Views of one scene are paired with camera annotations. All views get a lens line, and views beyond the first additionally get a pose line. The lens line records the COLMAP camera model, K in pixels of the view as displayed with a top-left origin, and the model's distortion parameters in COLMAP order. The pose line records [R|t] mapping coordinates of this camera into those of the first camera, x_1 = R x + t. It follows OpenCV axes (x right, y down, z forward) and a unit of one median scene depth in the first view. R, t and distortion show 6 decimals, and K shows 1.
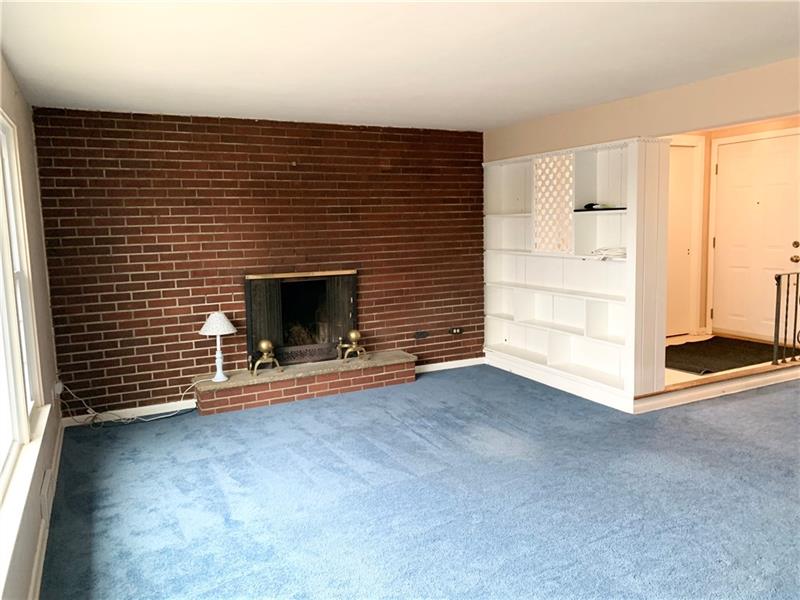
lens RADIAL K [[612.7, 0, 402.2], [0, 612.7, 294.8], [0, 0, 1]] dist [0.057482, -0.061935]
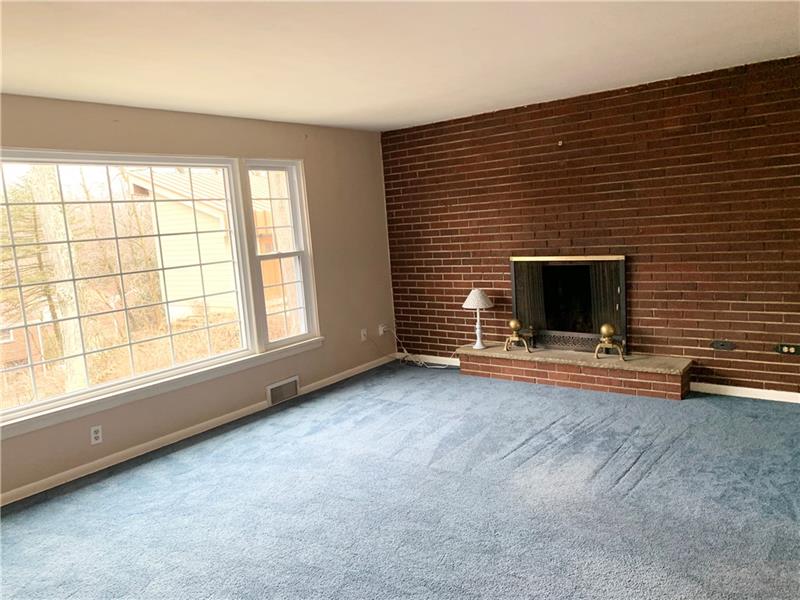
lens RADIAL K [[612.7, 0, 401.4], [0, 612.7, 302.6], [0, 0, 1]] dist [0.057482, -0.061935]
pose [[0.429041, 0.117947, -0.895551, 0.654178], [-0.045383, 0.993001, 0.109039, -0.063076], [0.902144, -0.006139, 0.431391, 0.380356]]
